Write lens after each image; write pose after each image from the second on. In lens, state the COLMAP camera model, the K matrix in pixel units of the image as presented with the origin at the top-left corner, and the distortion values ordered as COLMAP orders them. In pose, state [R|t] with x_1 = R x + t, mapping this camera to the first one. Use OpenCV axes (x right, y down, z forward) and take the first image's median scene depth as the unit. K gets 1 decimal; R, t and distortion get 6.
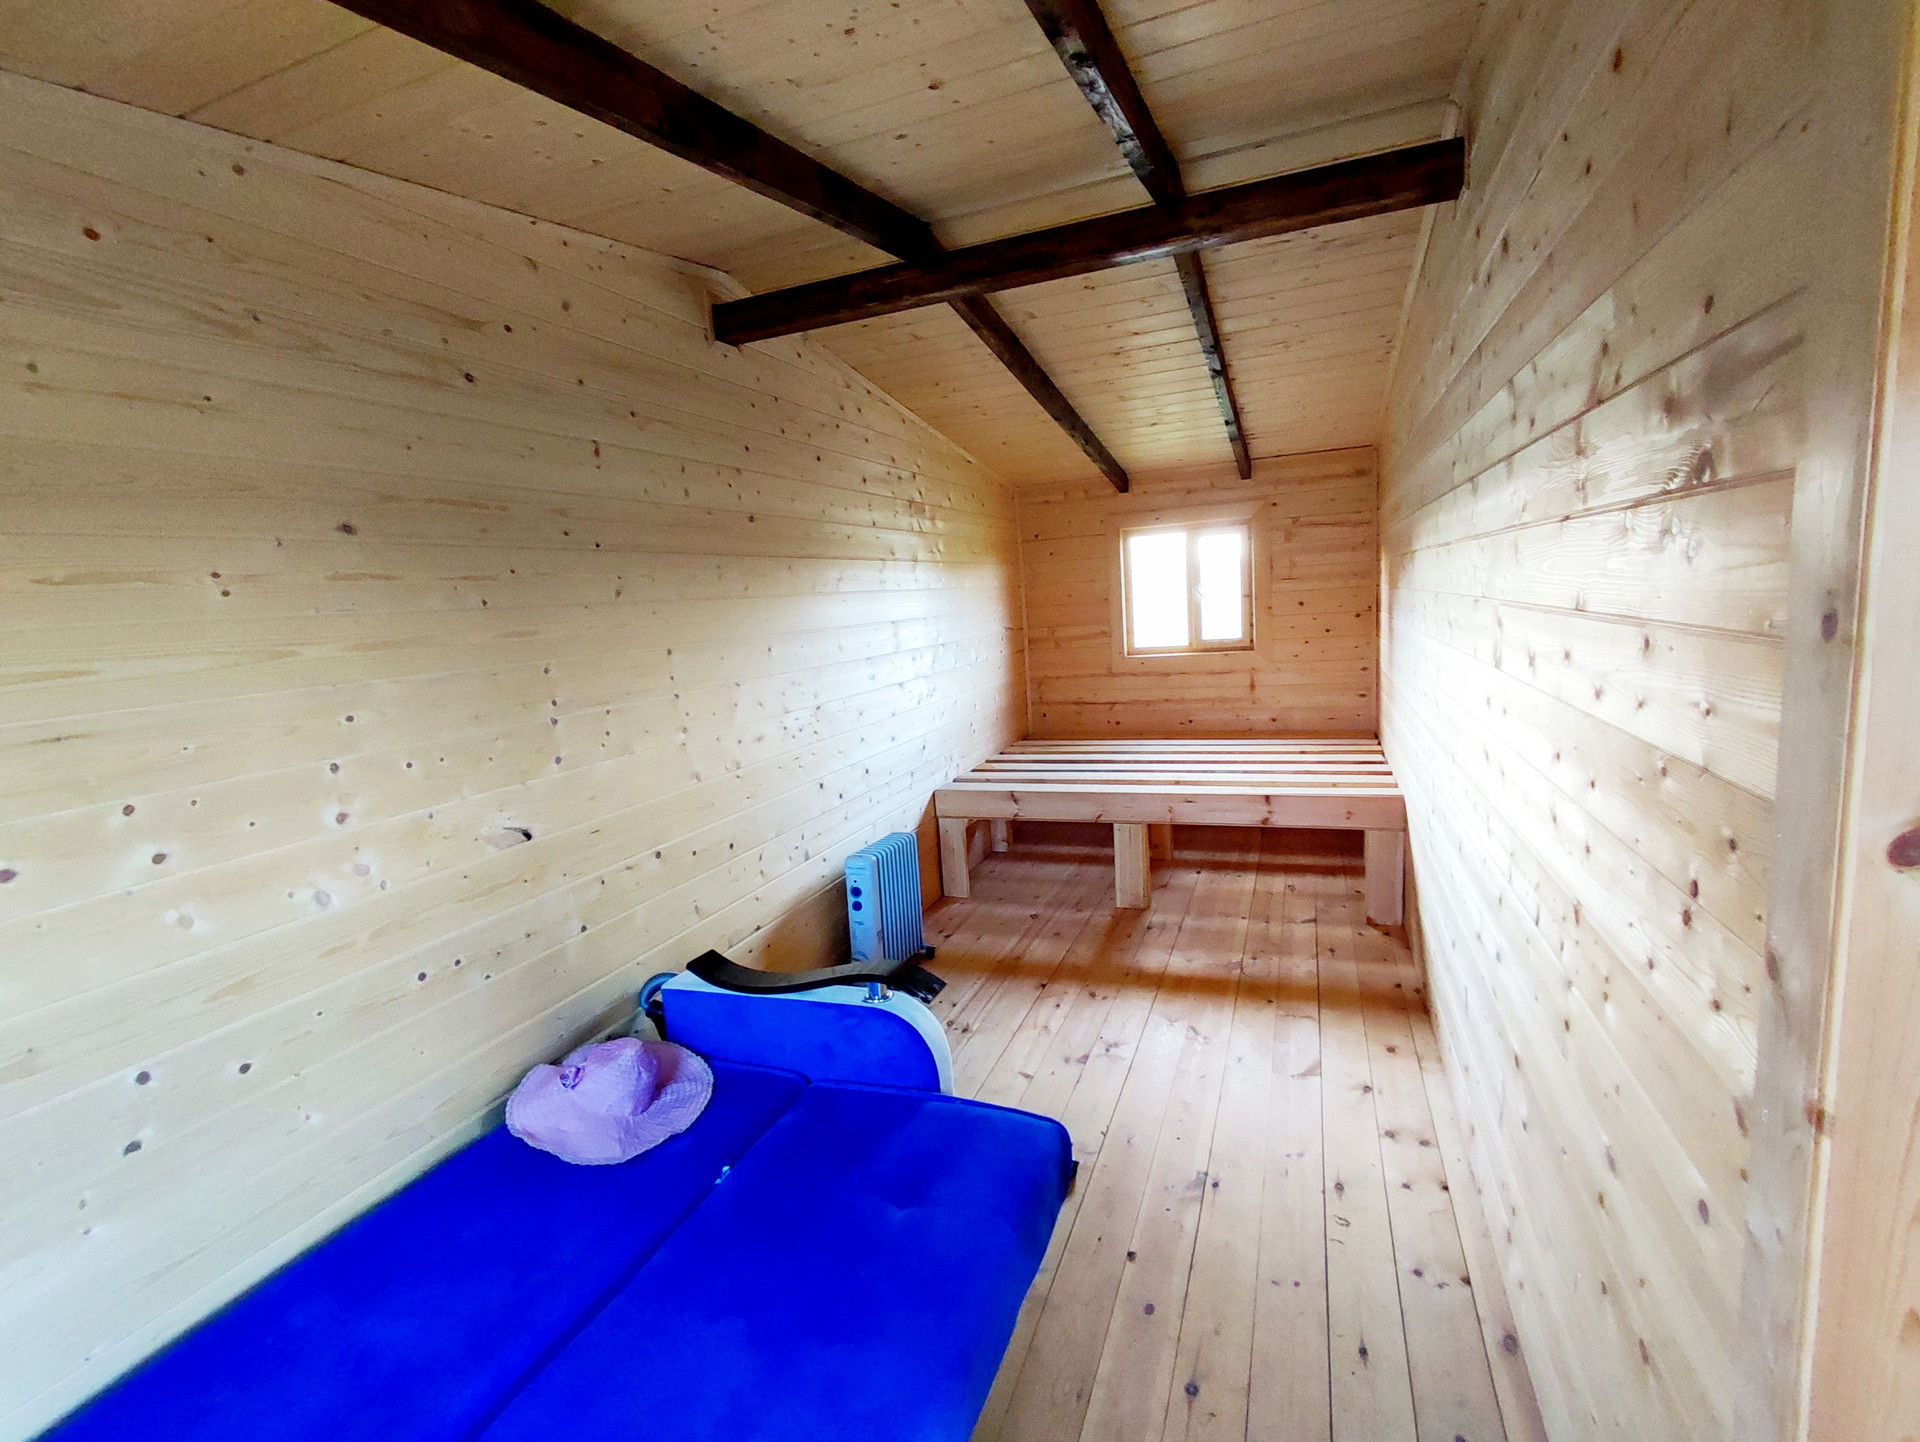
lens RADIAL K [[875.7, 0, 960.5], [0, 875.7, 739.9], [0, 0, 1]] dist [-0.000002, -0.000085]
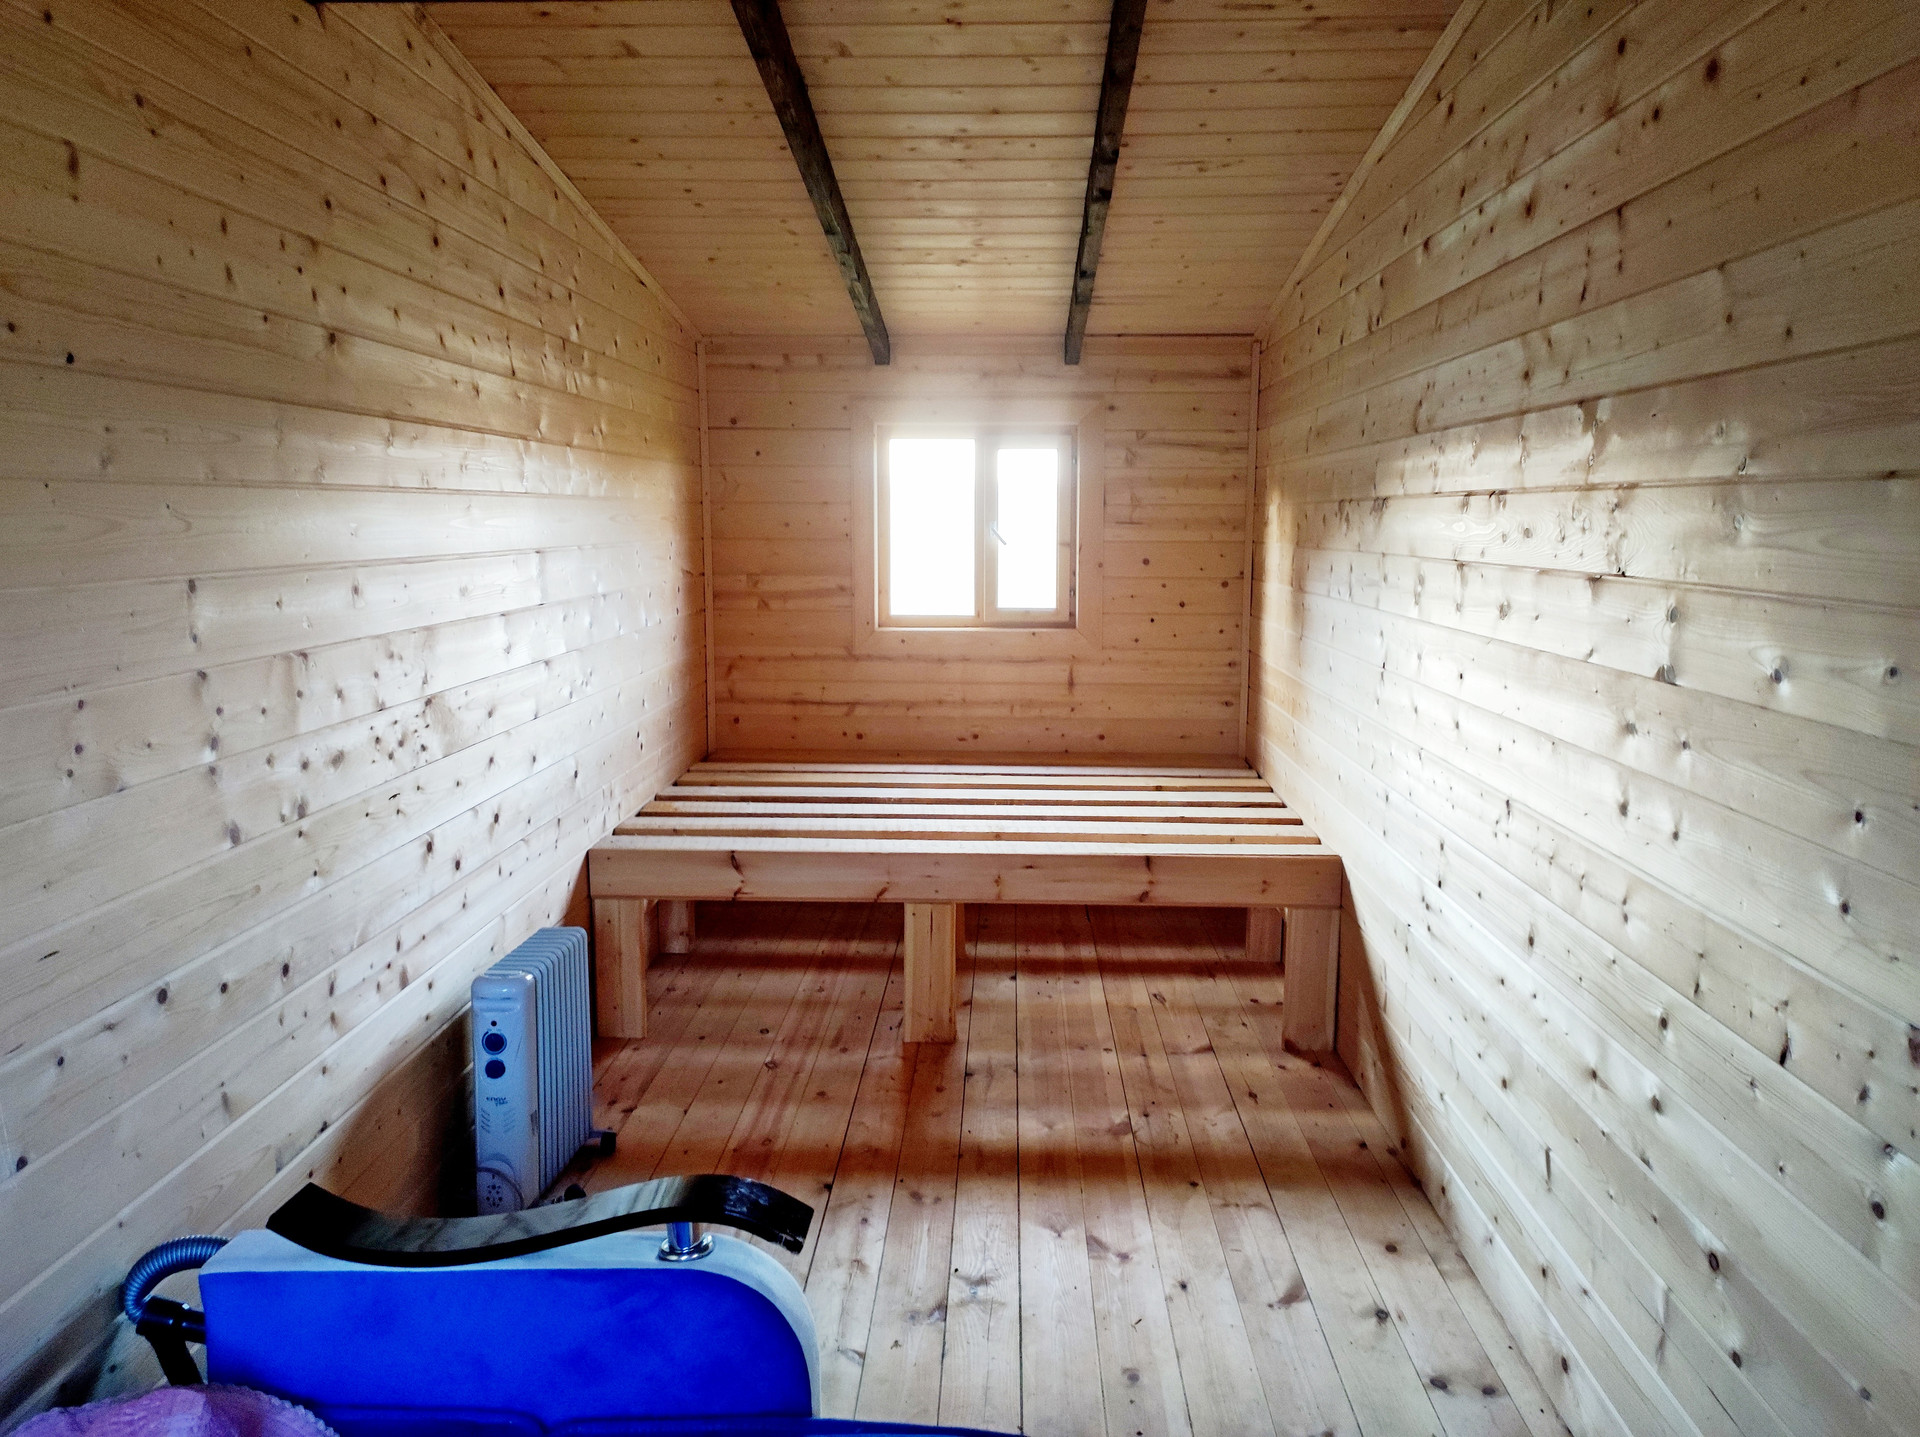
lens RADIAL K [[1407.9, 0, 910.5], [0, 1407.9, 720.4], [0, 0, 1]] dist [0.058358, -0.059056]
pose [[0.943599, 0.023677, 0.330244, -0.151885], [-0.015668, 0.999516, -0.026892, -0.005884], [-0.330721, 0.020201, 0.943512, 0.071854]]
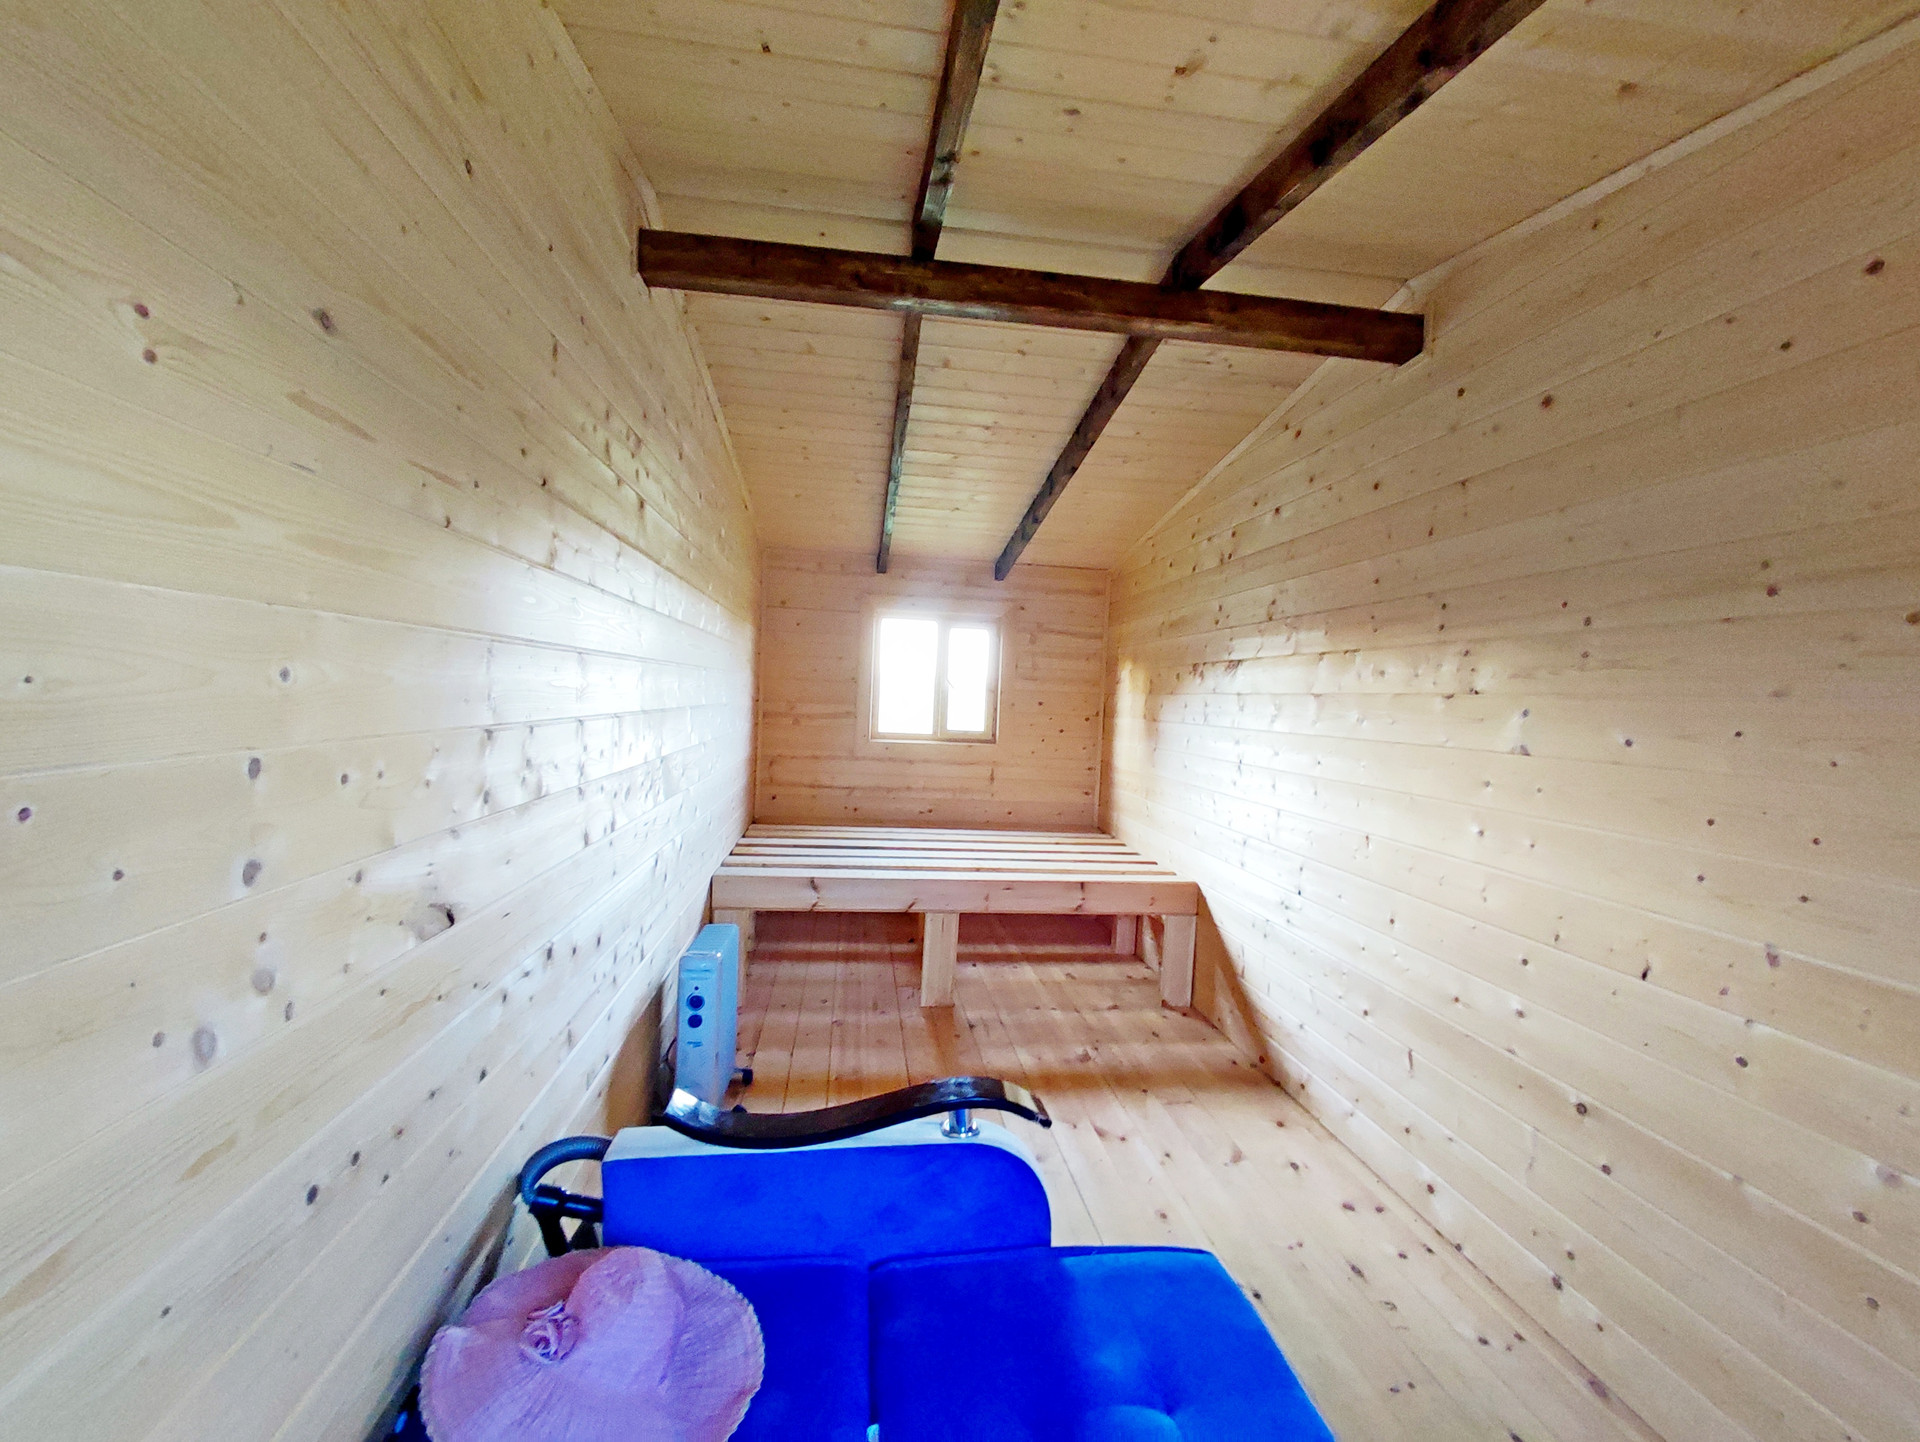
lens RADIAL K [[877.7, 0, 910.9], [0, 877.7, 741.9], [0, 0, 1]] dist [-0.002985, -0.000353]
pose [[0.872562, 0.085610, 0.480944, -0.306467], [-0.028508, 0.991770, -0.124817, 0.033130], [-0.487671, 0.095200, 0.867821, 0.191606]]
